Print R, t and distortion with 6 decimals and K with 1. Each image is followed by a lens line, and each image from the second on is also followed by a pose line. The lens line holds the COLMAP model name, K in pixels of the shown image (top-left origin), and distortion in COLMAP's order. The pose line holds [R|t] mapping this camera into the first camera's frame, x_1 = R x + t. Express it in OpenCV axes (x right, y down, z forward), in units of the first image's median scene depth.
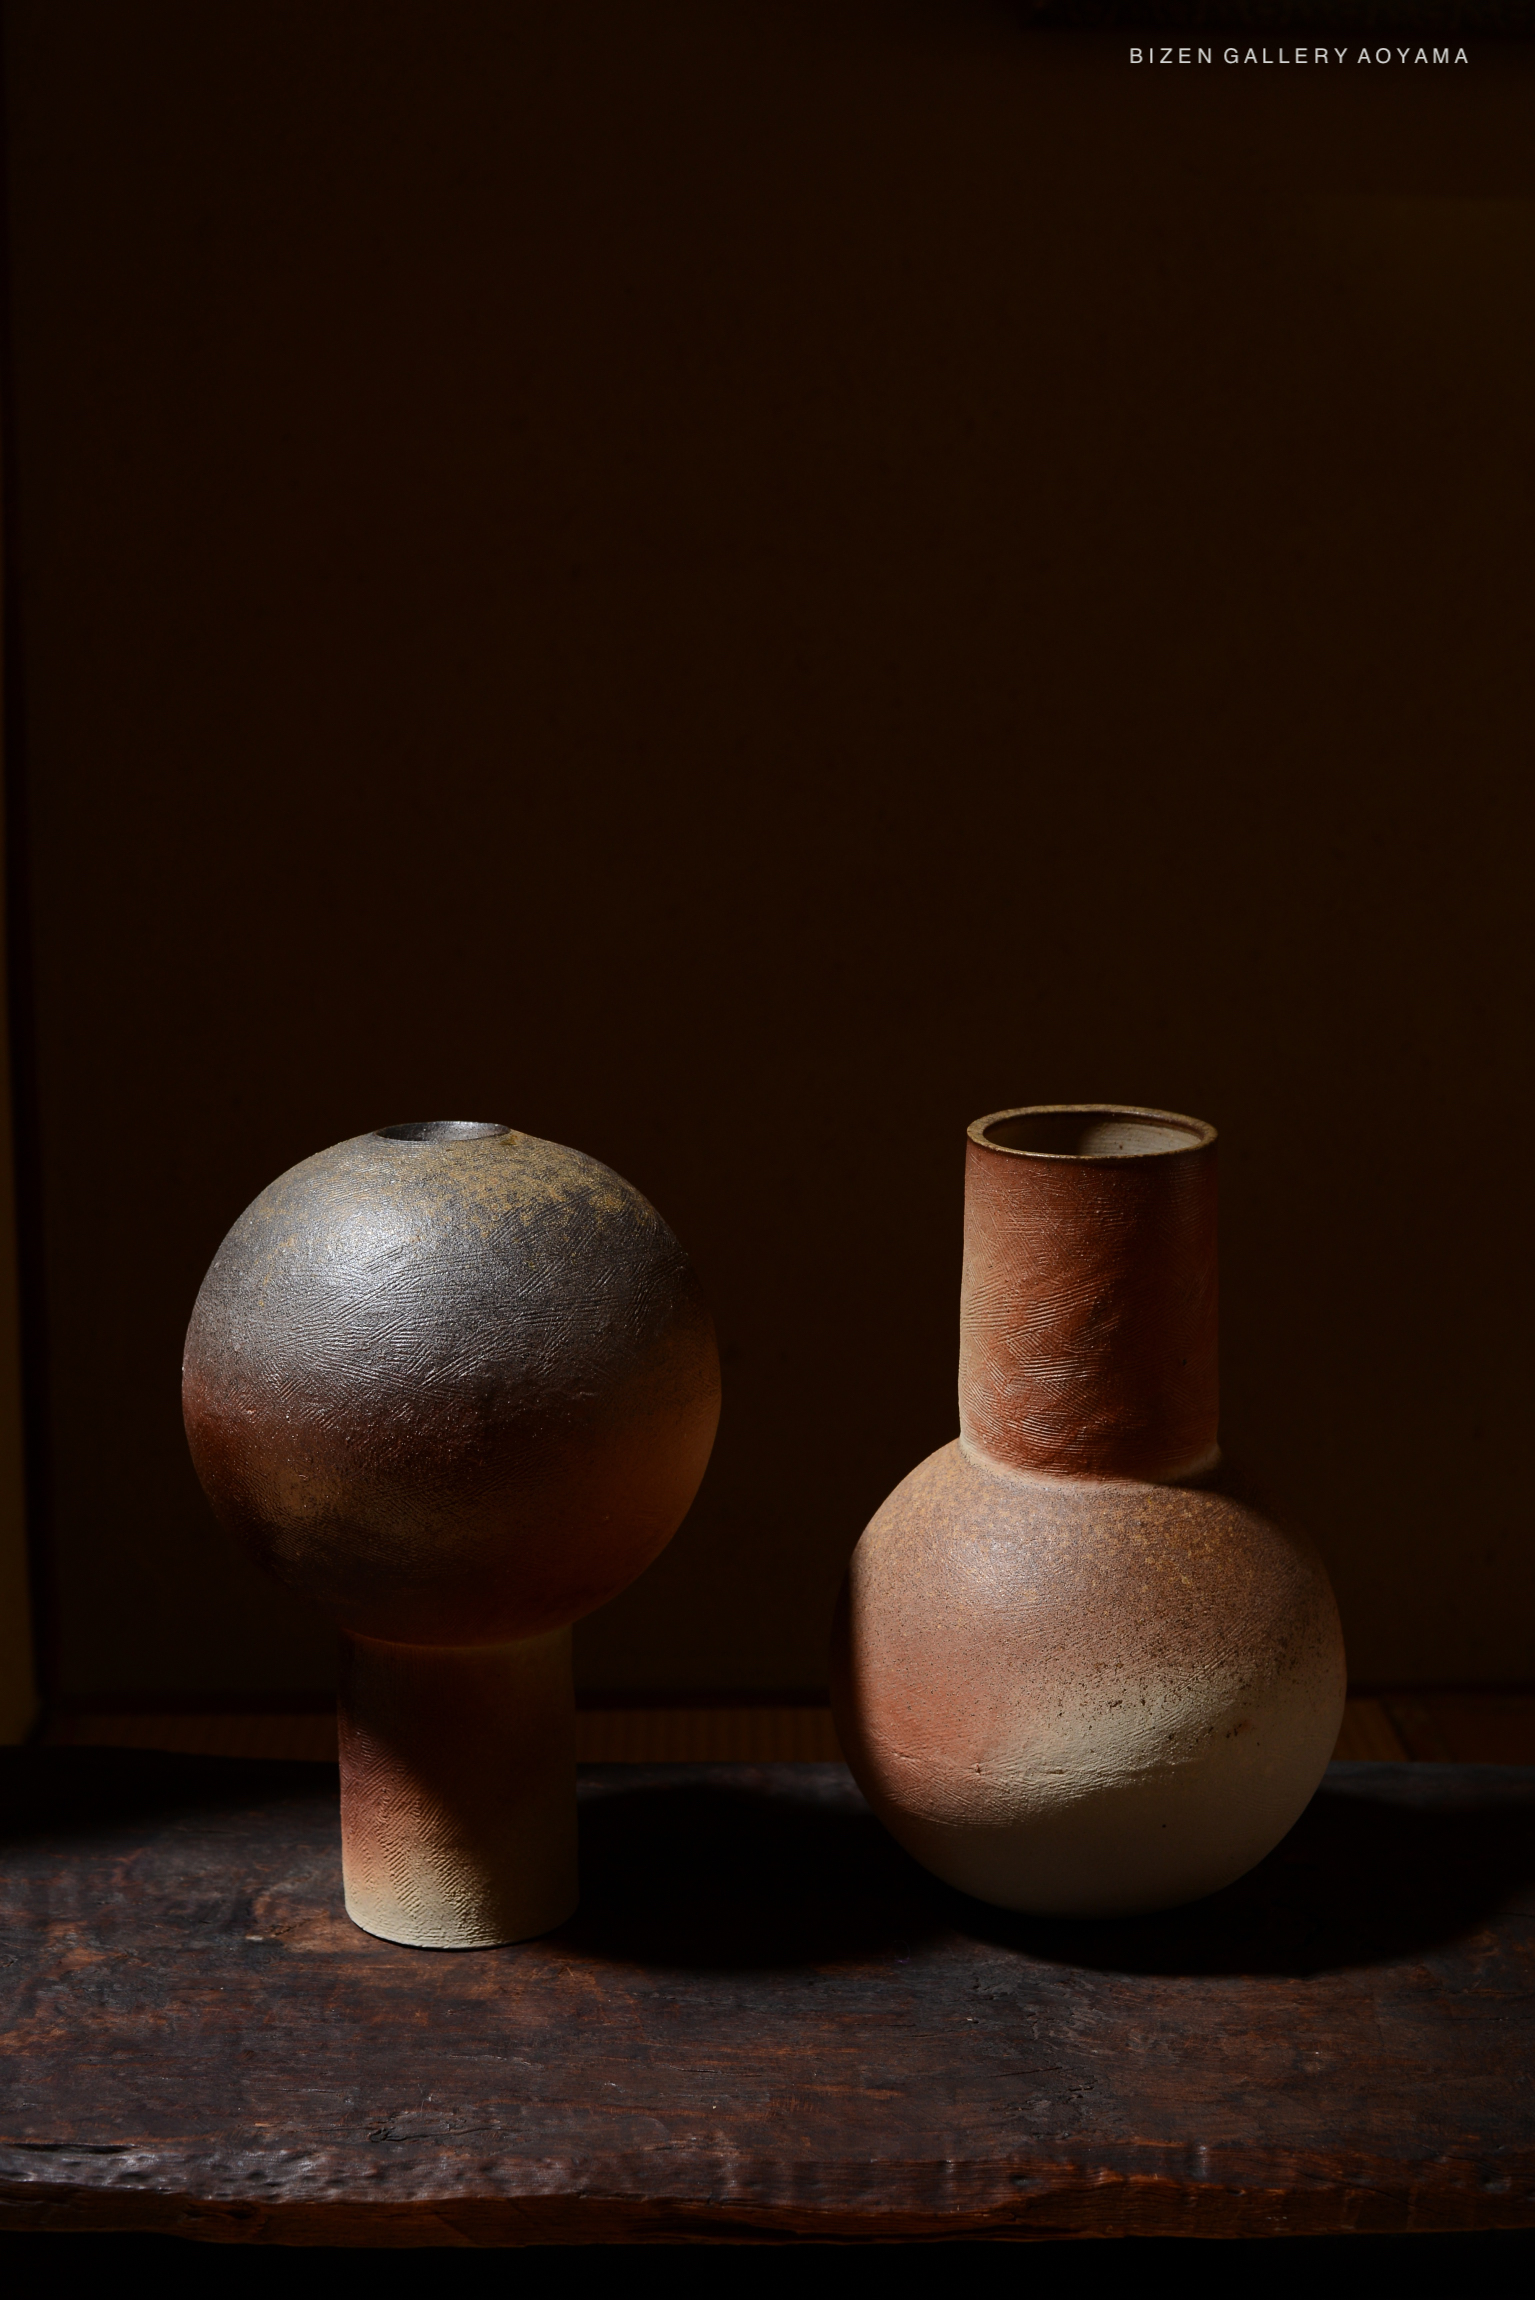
lens RADIAL K [[3516.3, 0, 754.4], [0, 3516.3, 1141.7], [0, 0, 1]] dist [-0.146380, 0.000000]
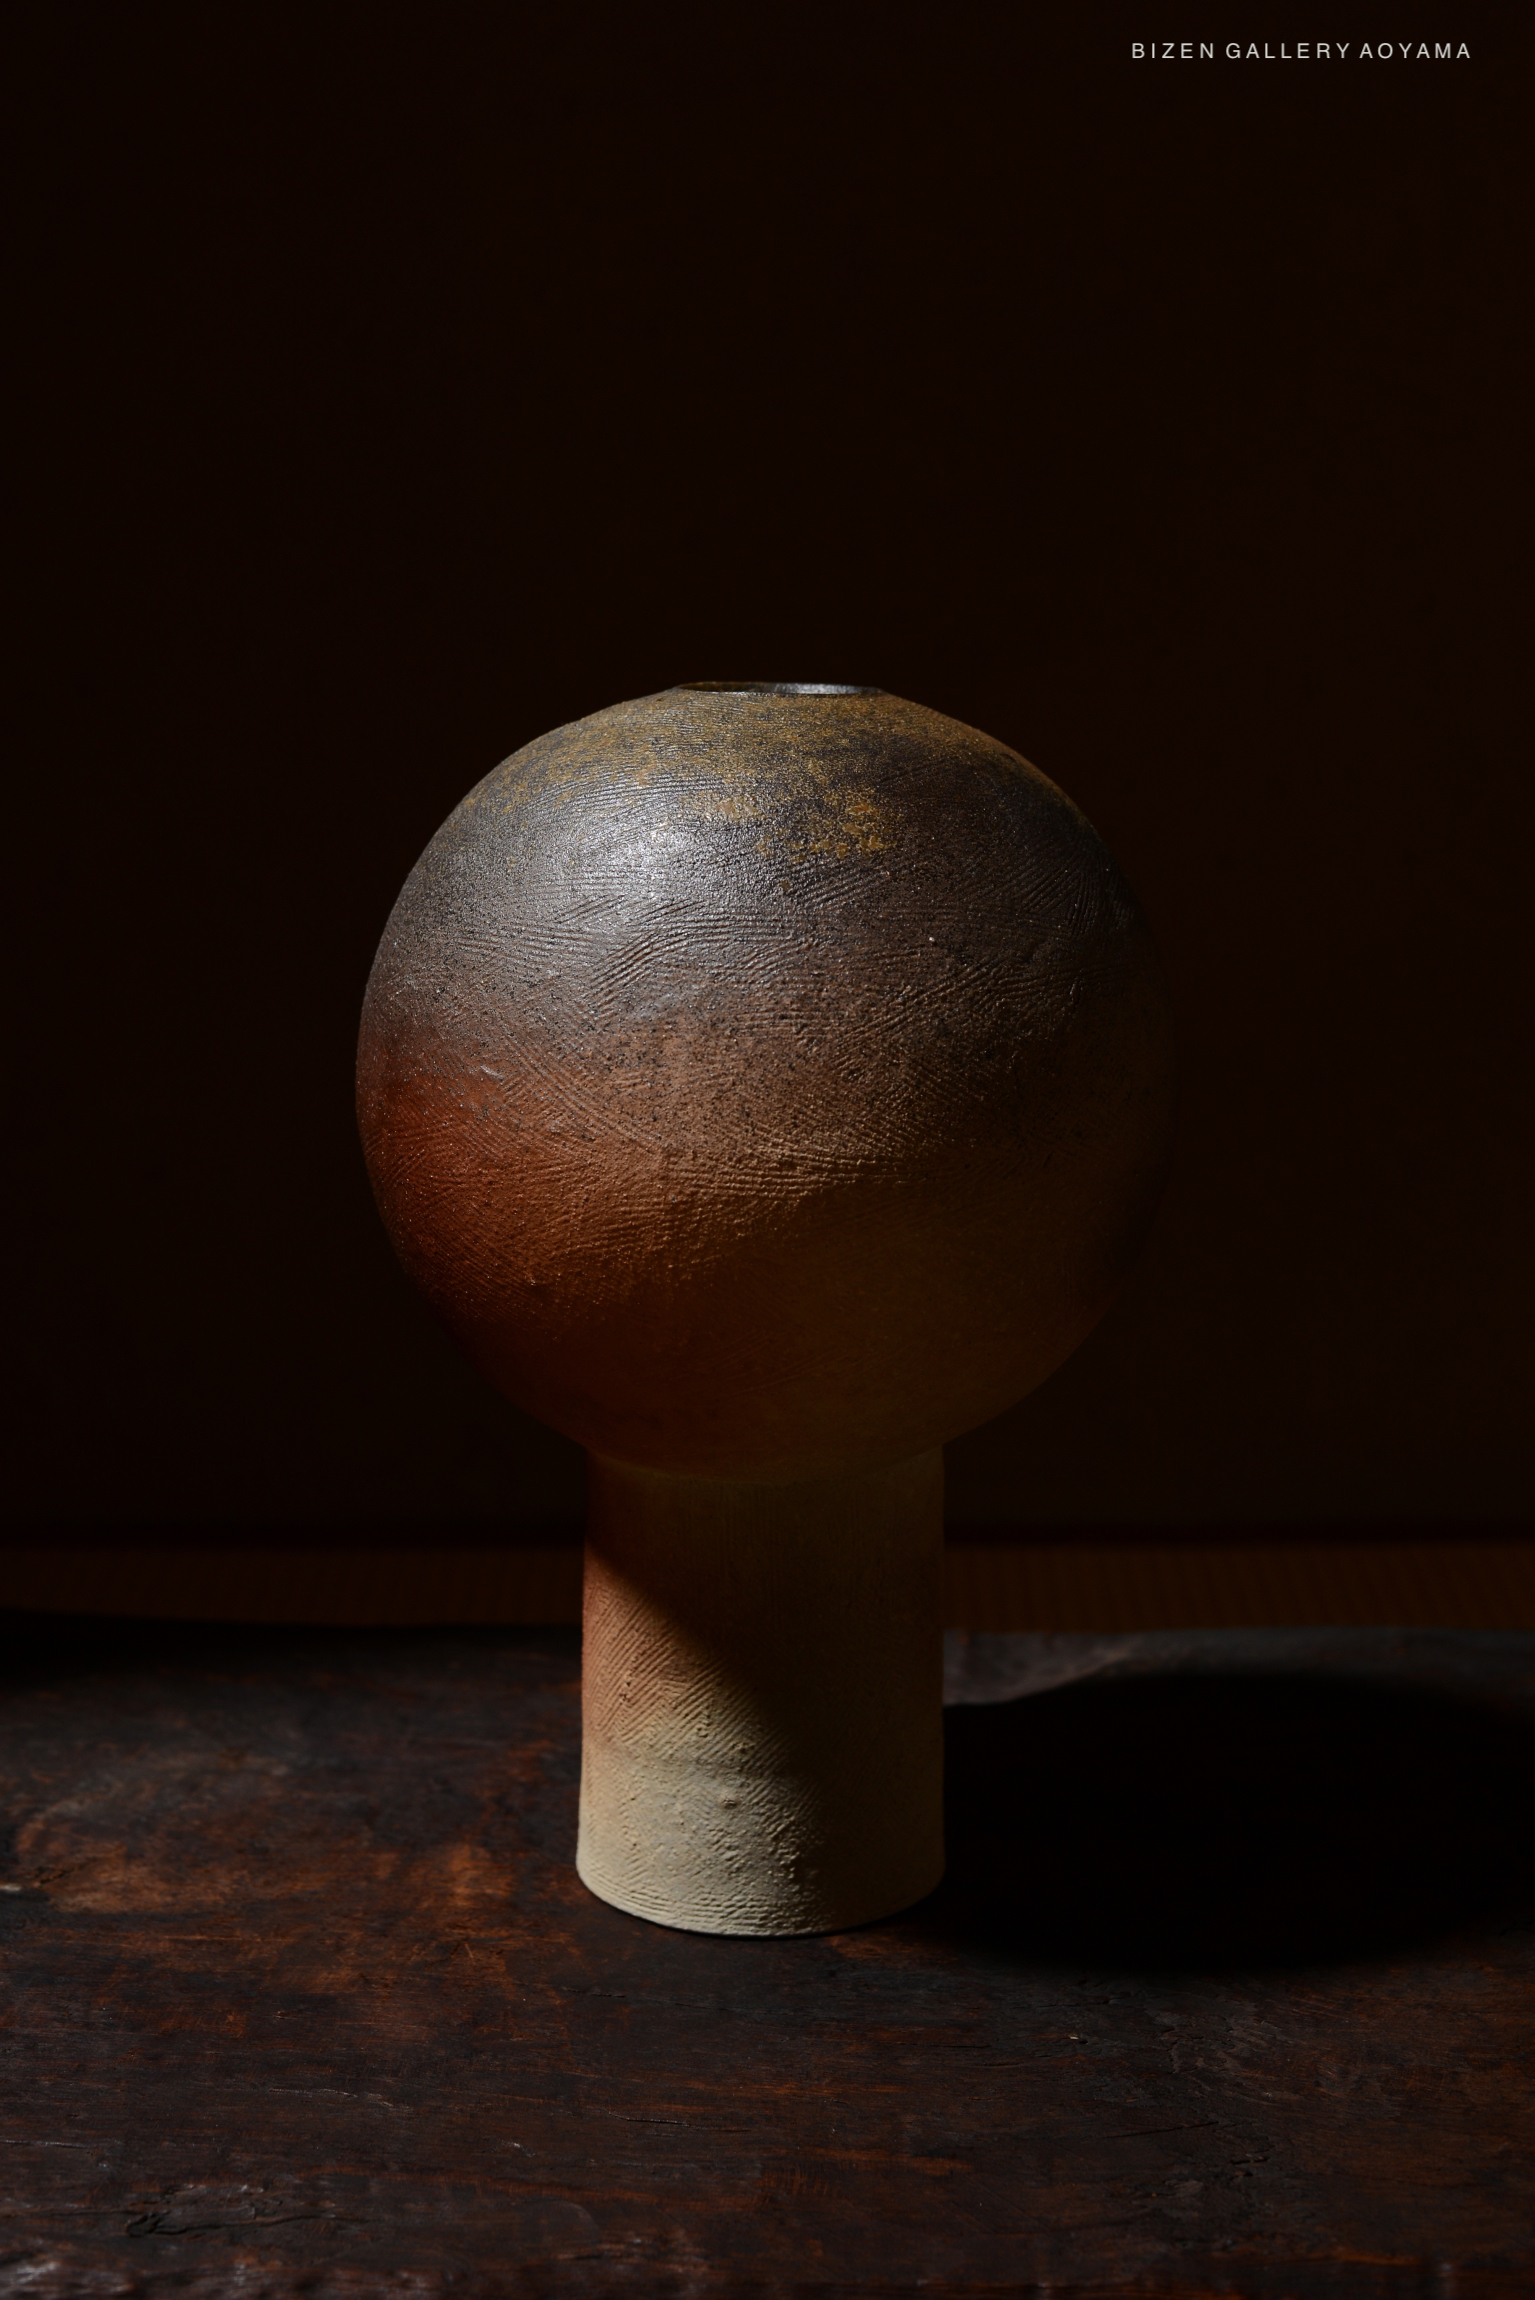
lens RADIAL K [[3516.3, 0, 760.4], [0, 3516.3, 1149.3], [0, 0, 1]] dist [-0.146380, 0.000000]
pose [[0.999792, 0.008495, -0.018541, 0.014361], [-0.007487, 0.998524, 0.053785, 0.053290], [0.018970, -0.053635, 0.998380, 0.370549]]
